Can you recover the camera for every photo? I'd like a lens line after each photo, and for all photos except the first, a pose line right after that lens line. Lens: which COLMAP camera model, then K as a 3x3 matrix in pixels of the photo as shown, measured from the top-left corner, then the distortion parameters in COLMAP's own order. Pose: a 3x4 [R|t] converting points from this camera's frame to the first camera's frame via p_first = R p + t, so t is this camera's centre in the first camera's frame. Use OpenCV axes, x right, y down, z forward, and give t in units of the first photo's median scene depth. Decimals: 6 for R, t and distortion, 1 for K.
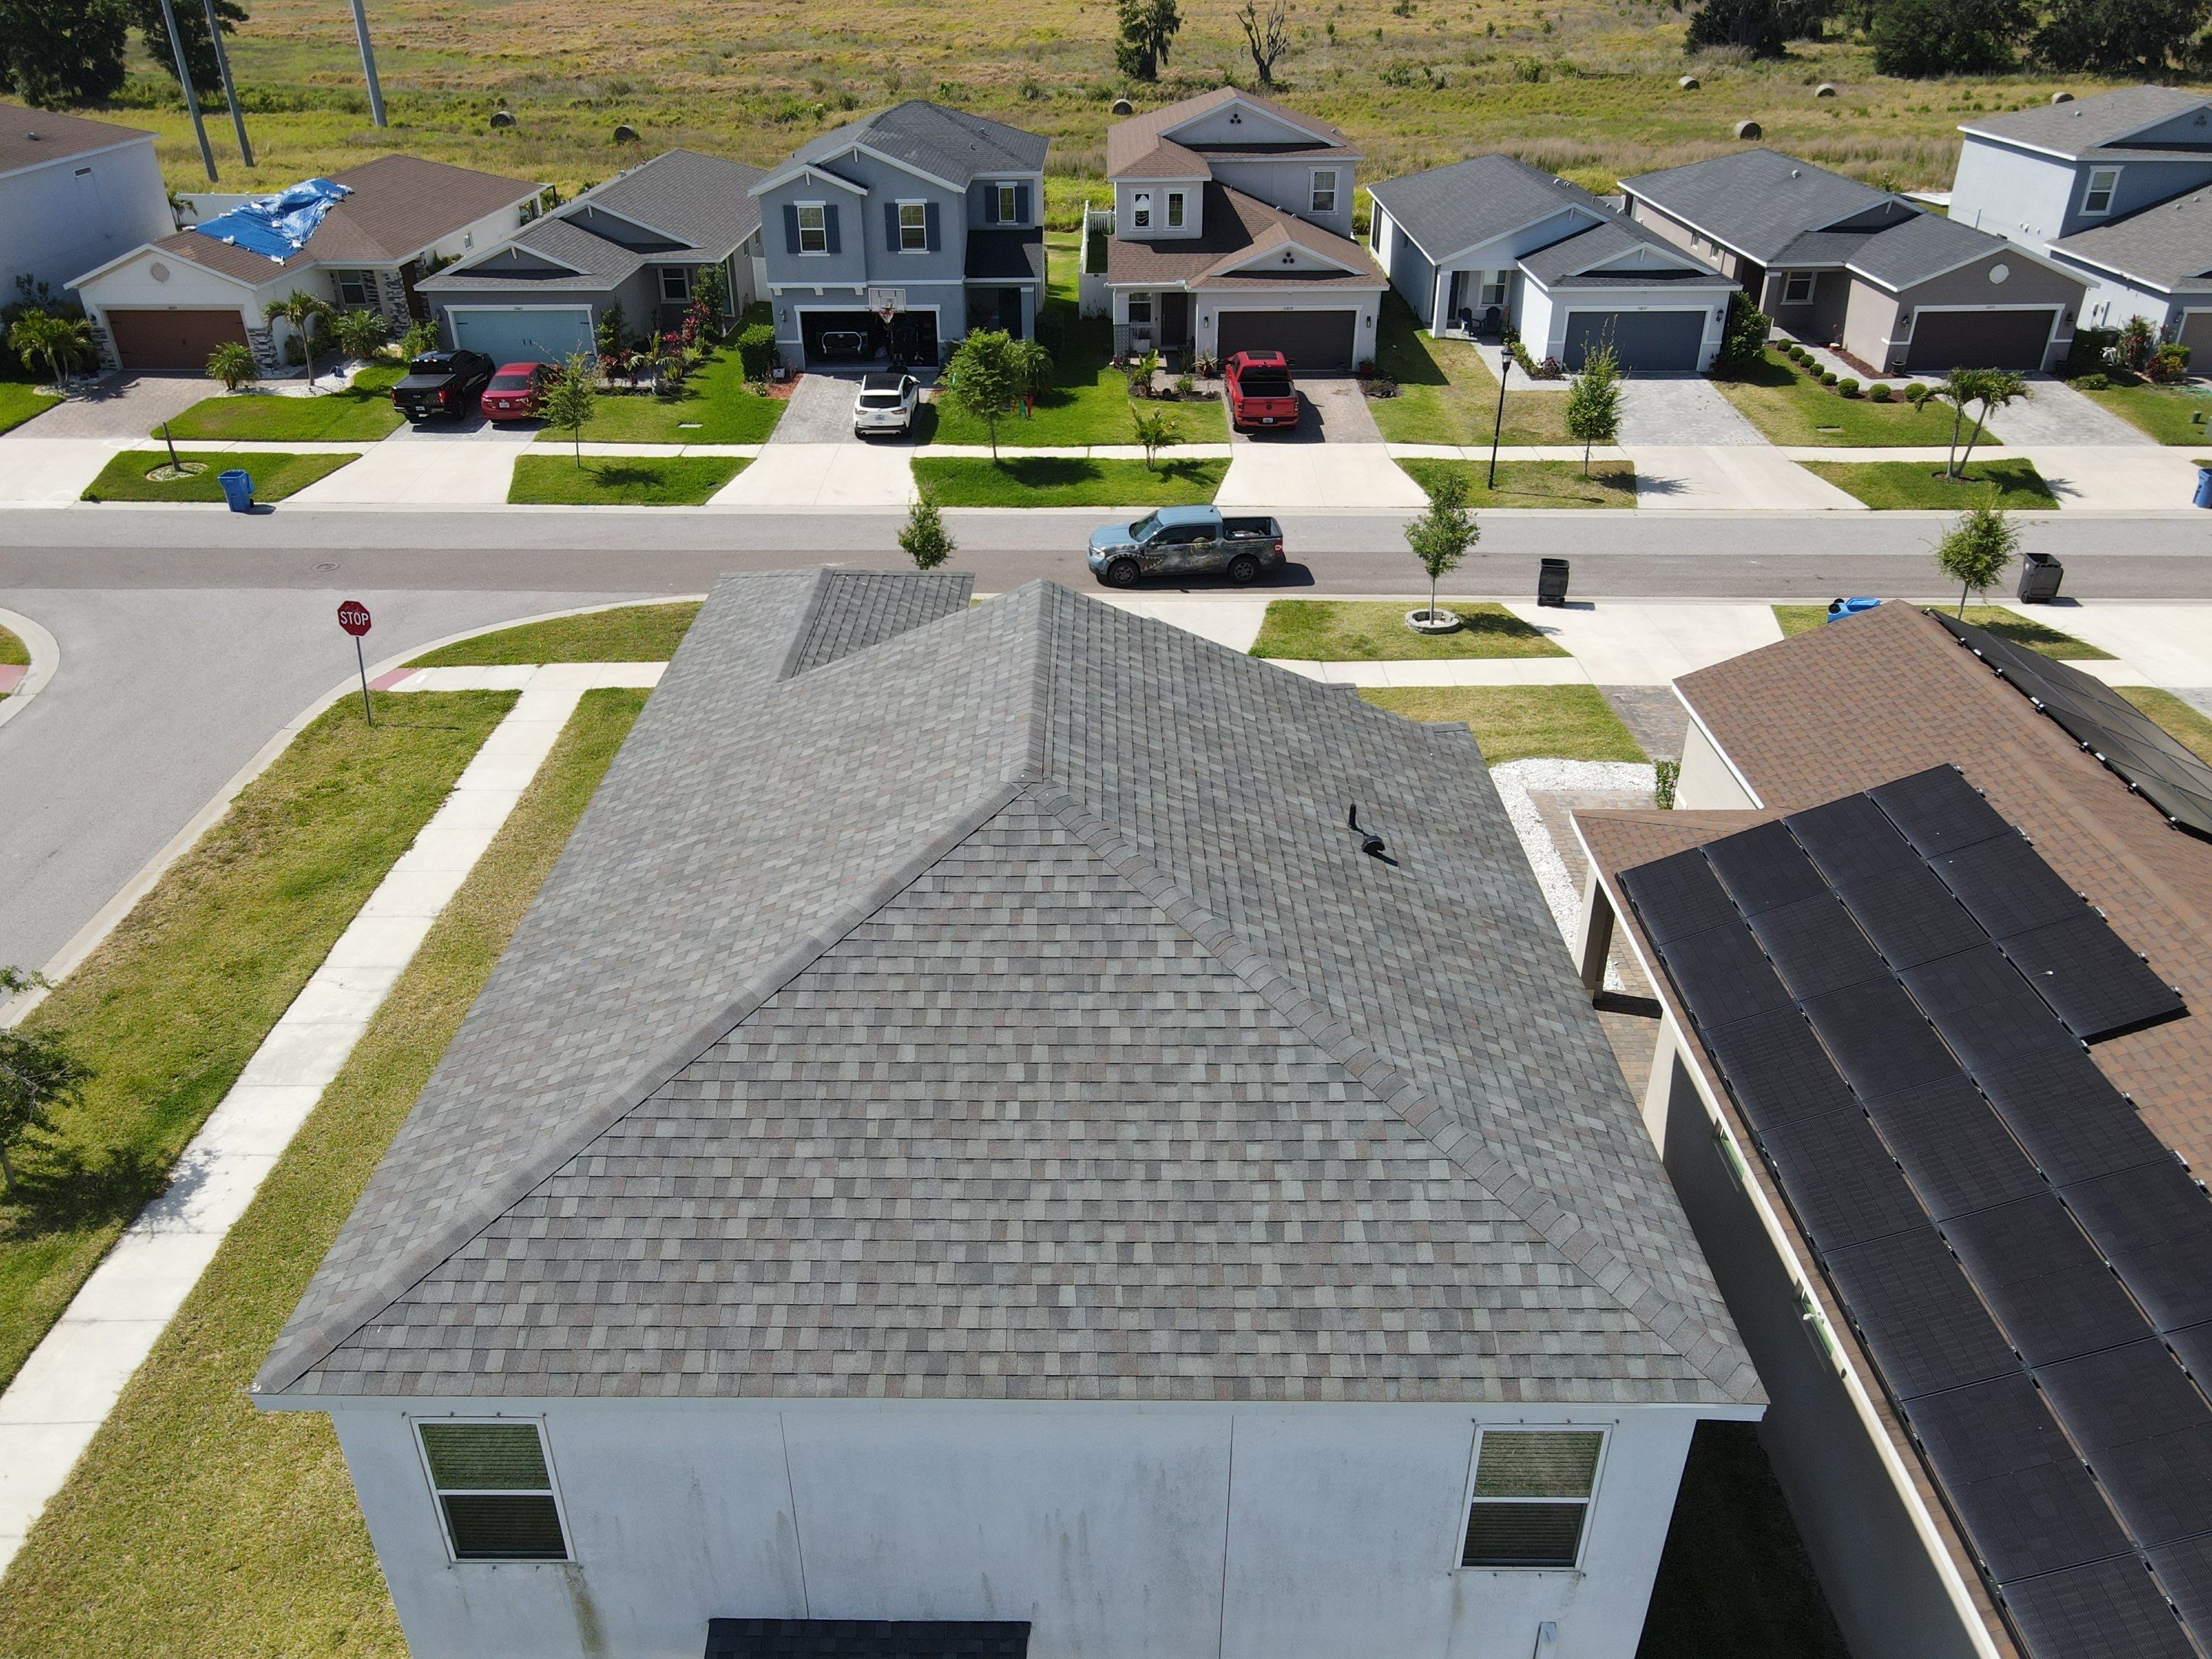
lens RADIAL K [[1605.7, 0, 1076.3], [0, 1605.7, 834.0], [0, 0, 1]] dist [0.002742, 0.024385]
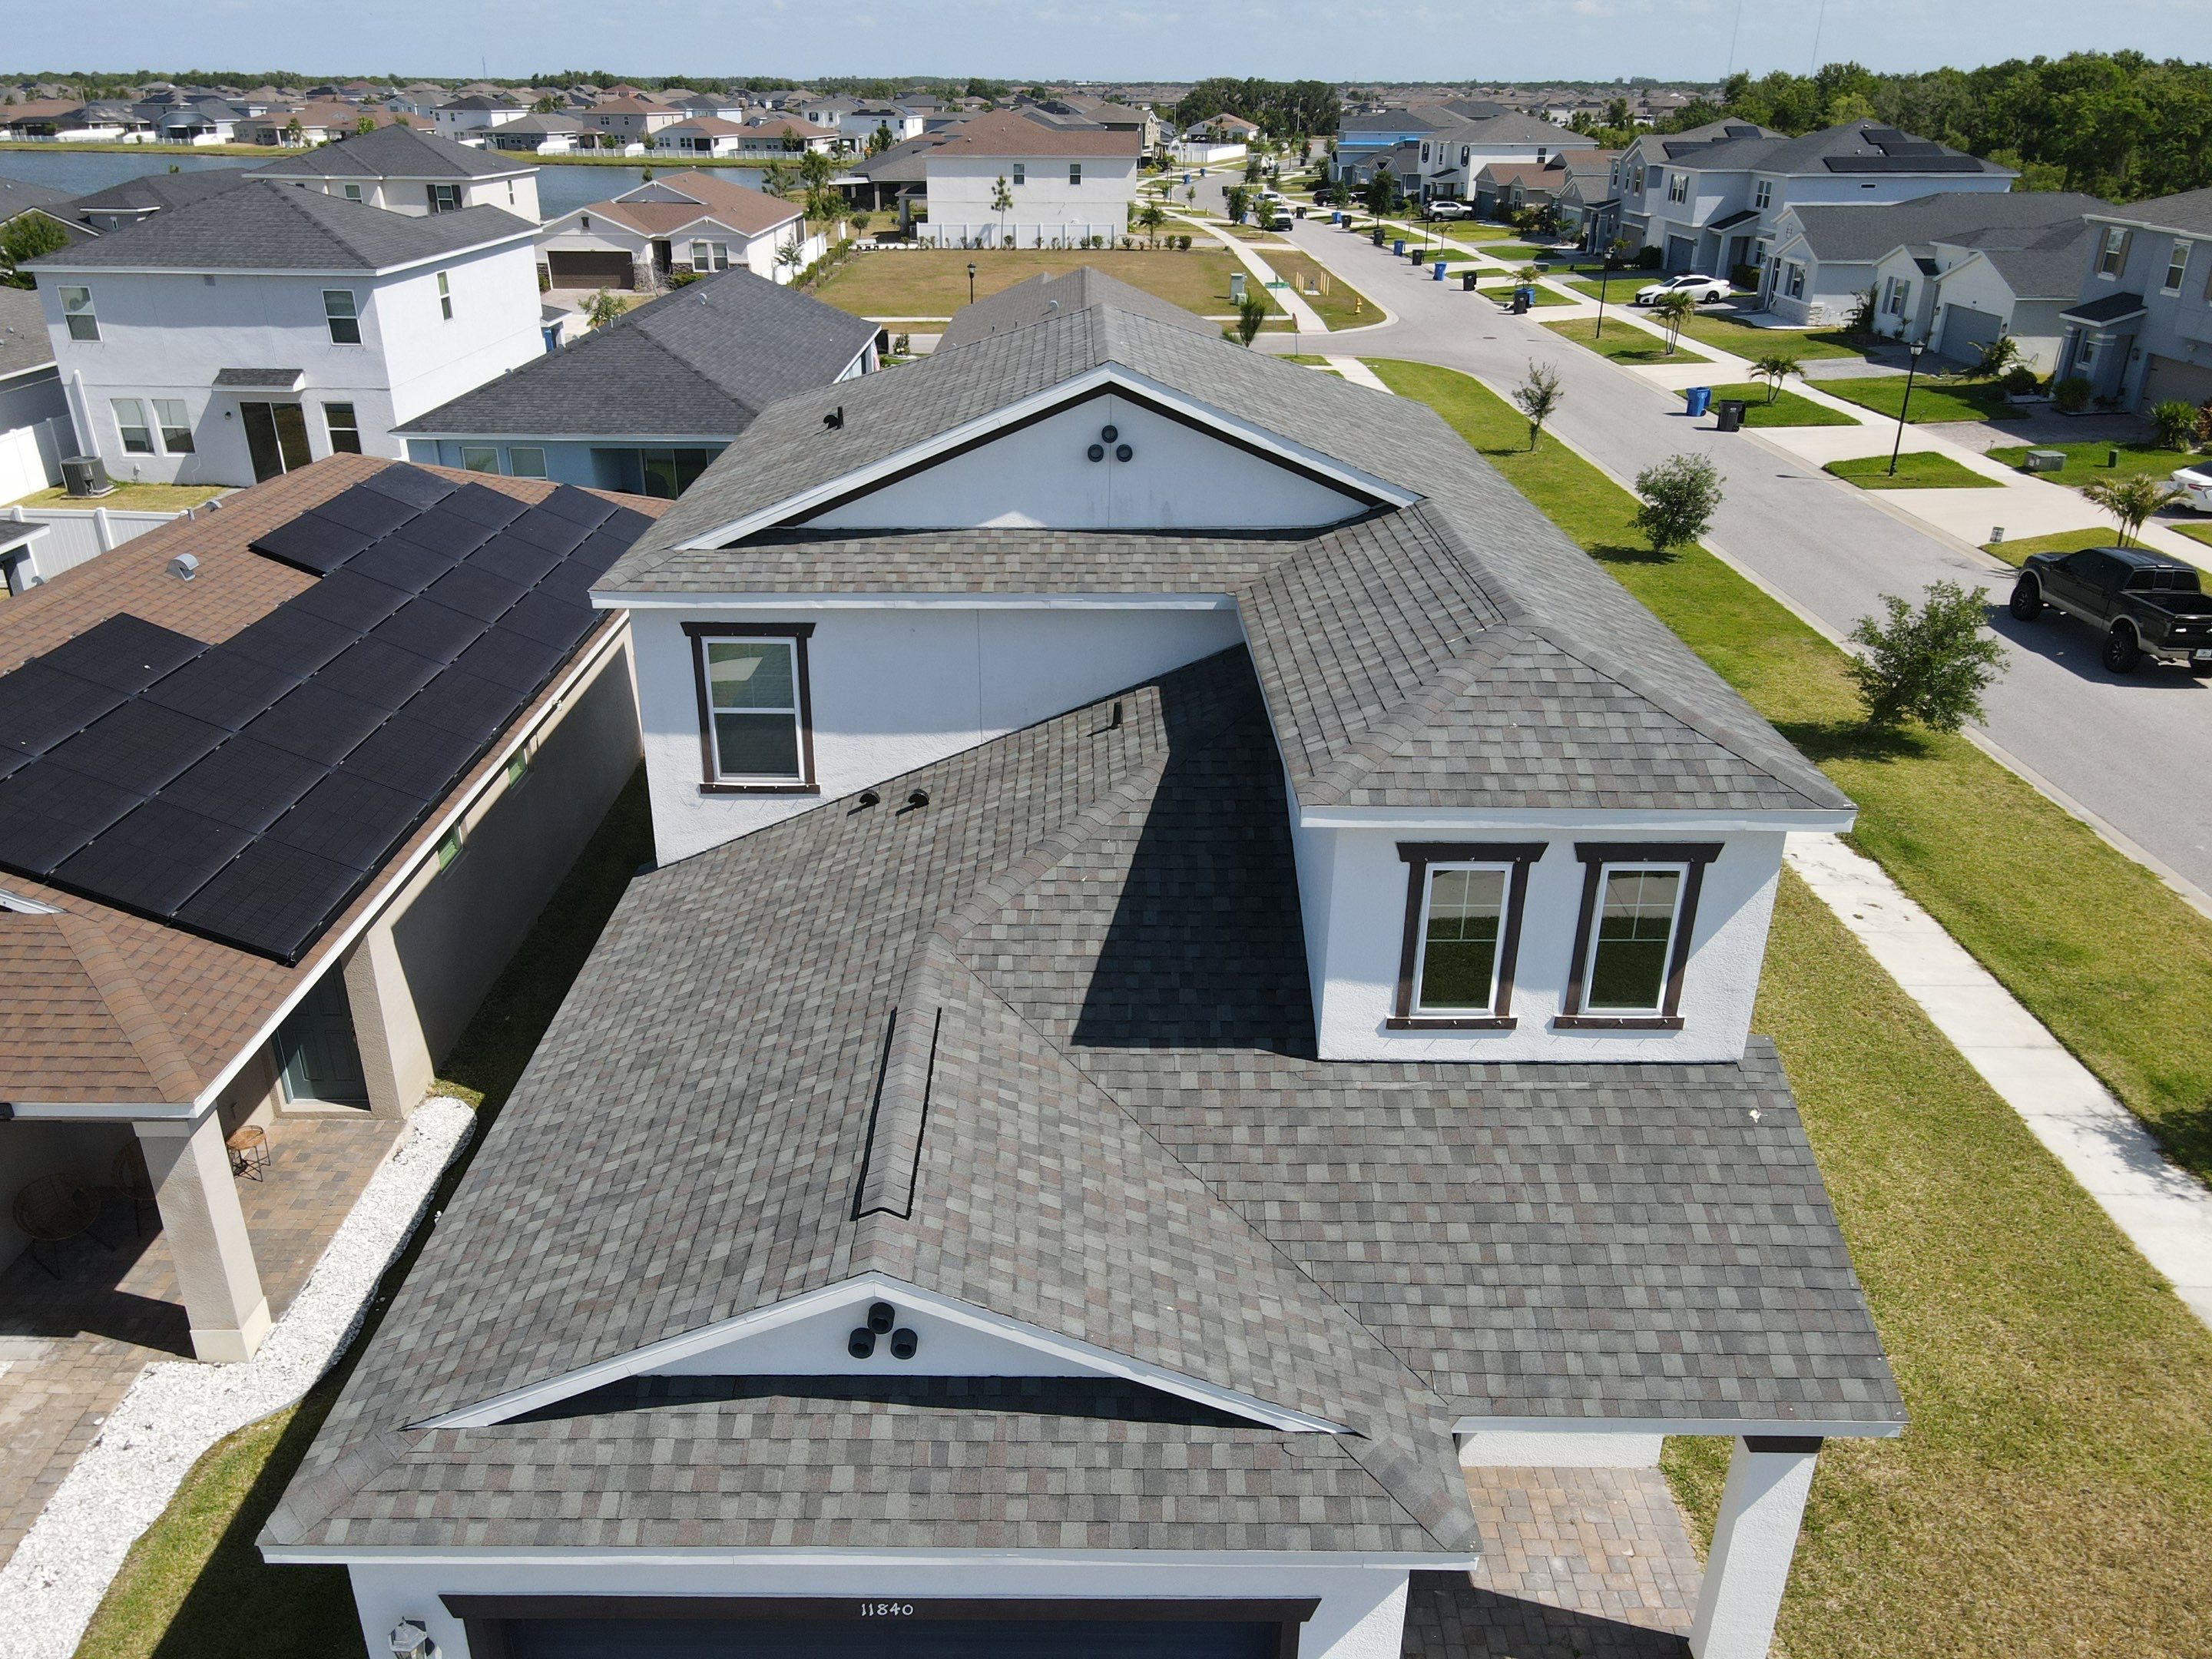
lens RADIAL K [[1605.7, 0, 1078.8], [0, 1605.7, 840.3], [0, 0, 1]] dist [0.002742, 0.024385]
pose [[-0.999847, 0.012764, -0.012000, 0.003489], [-0.002542, 0.572009, 0.820243, -0.317096], [0.017334, 0.820148, -0.571889, 0.757622]]
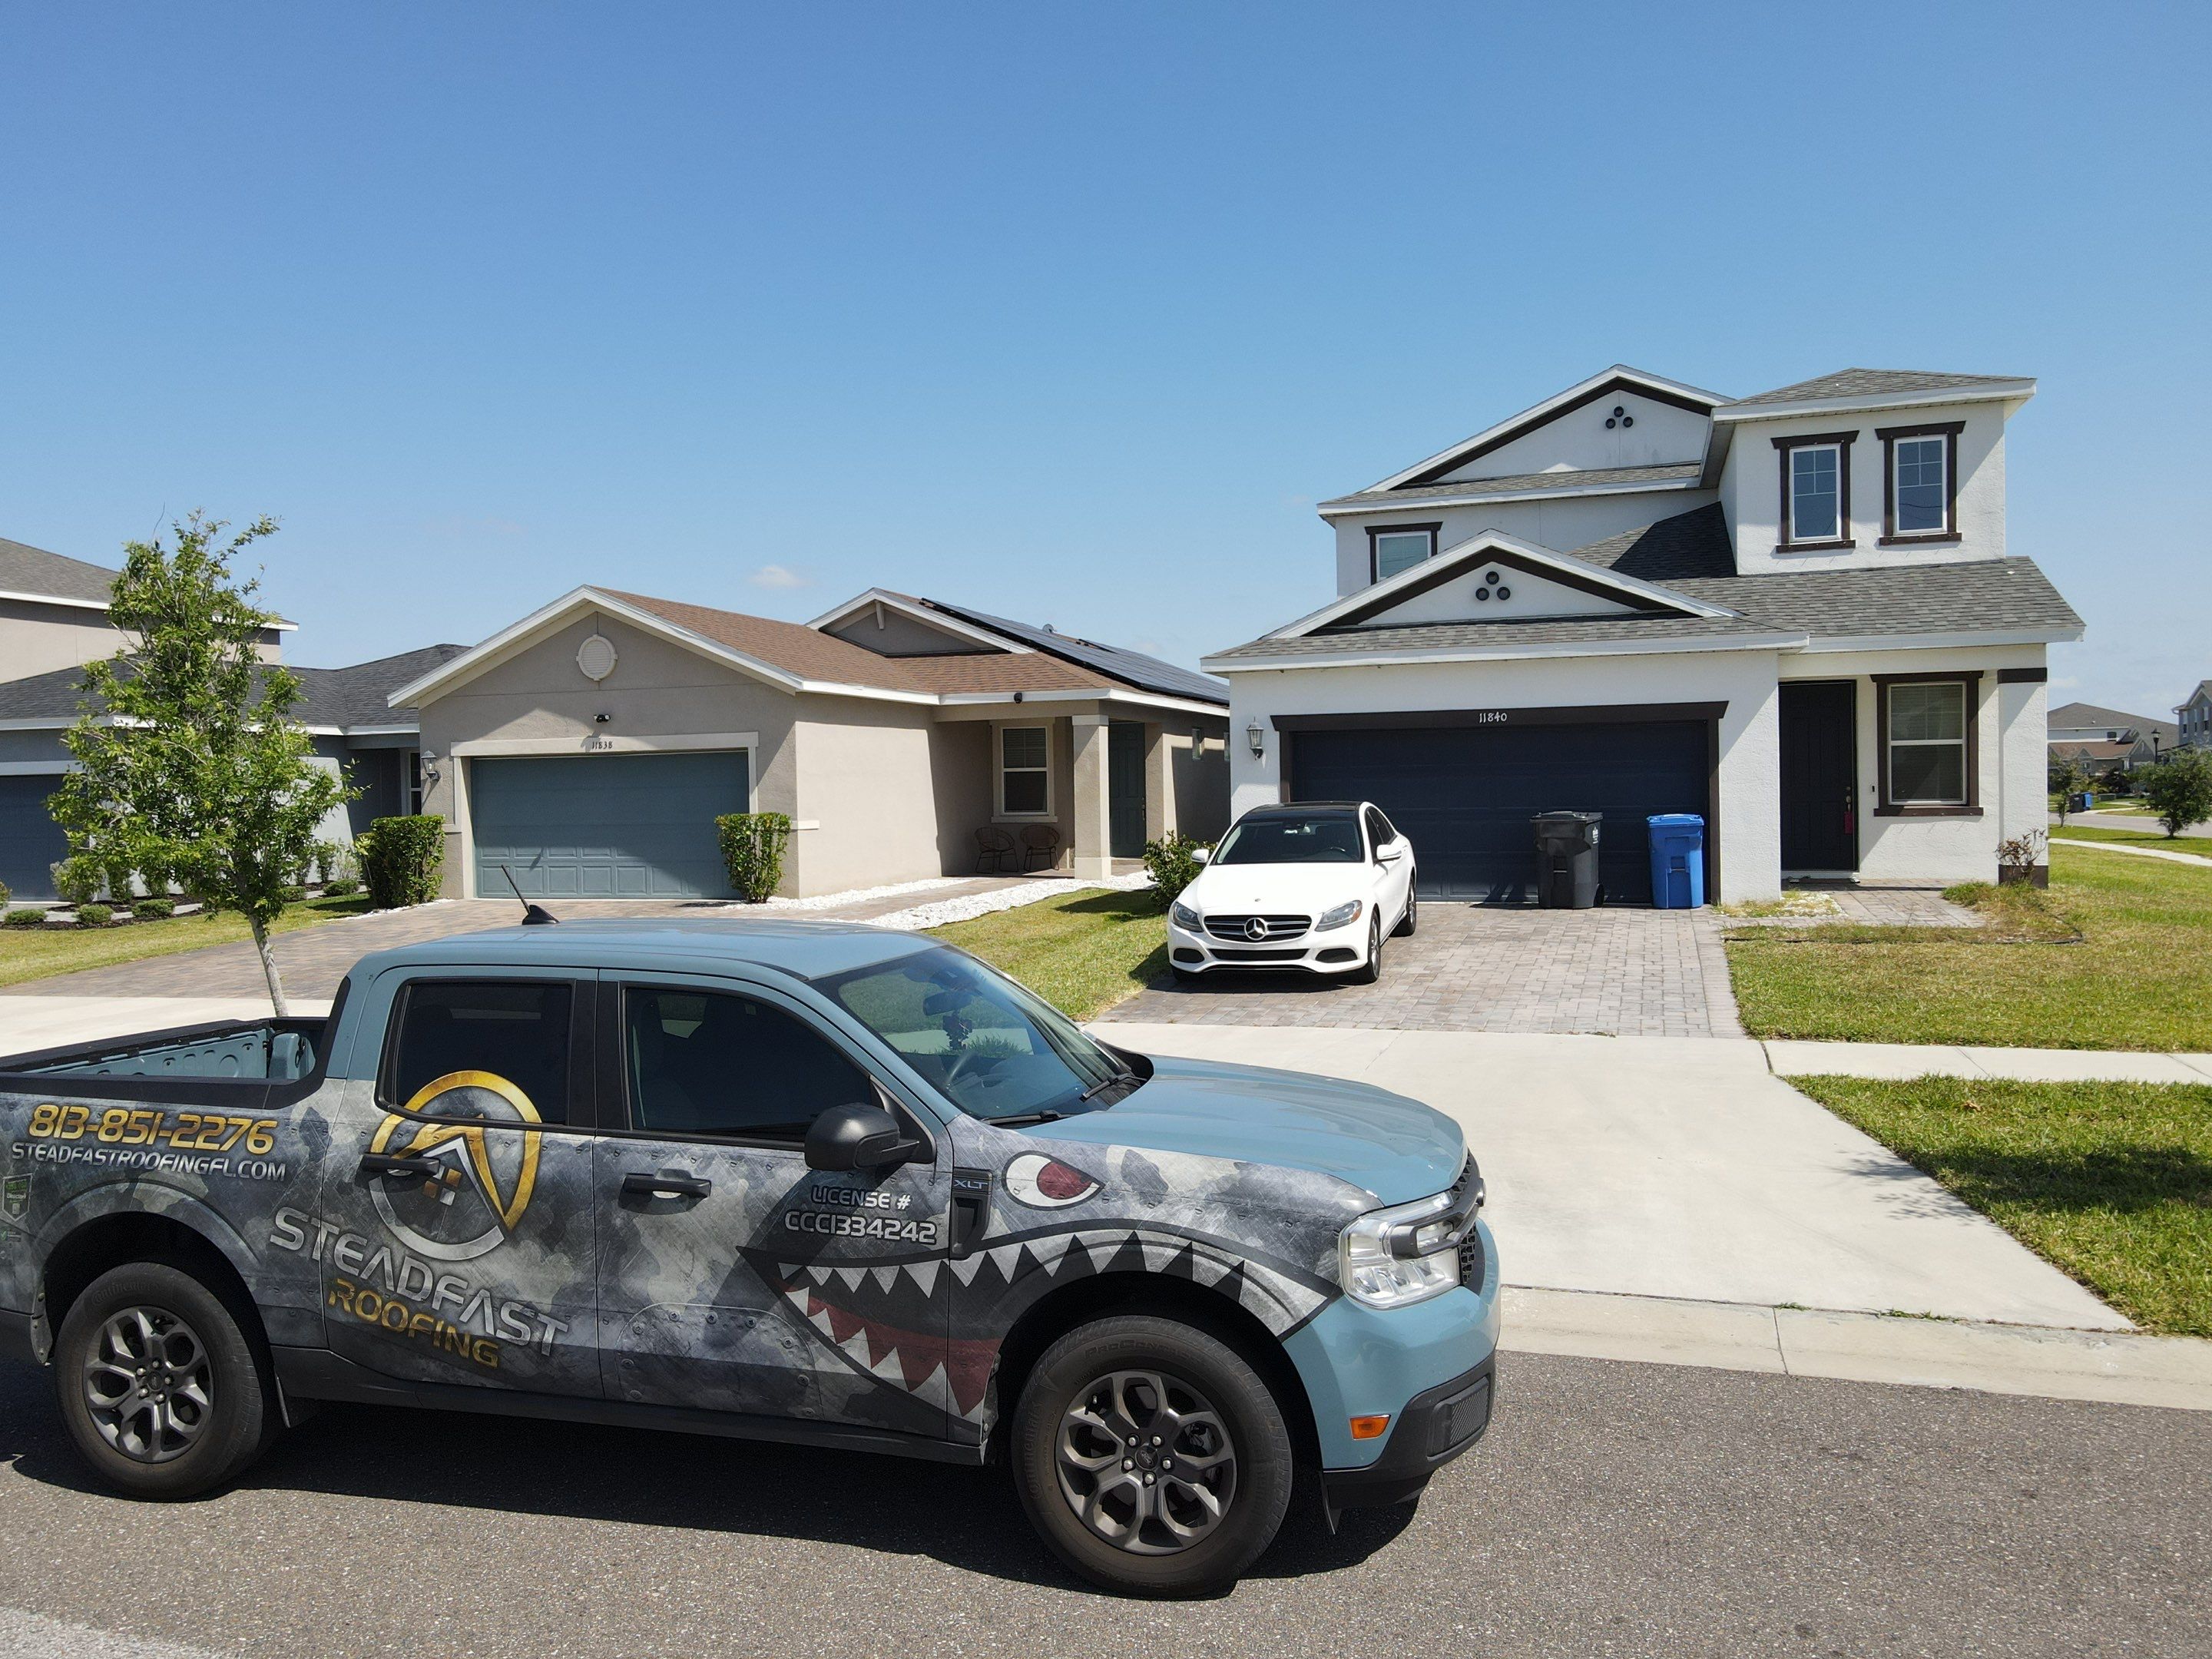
lens RADIAL K [[1605.7, 0, 1104.0], [0, 1605.7, 822.0], [0, 0, 1]] dist [0.002742, 0.024385]
pose [[-0.955311, 0.021461, 0.294821, 0.001267], [0.172022, 0.851447, 0.495425, -0.280062], [-0.240392, 0.524001, -0.817089, 1.156813]]
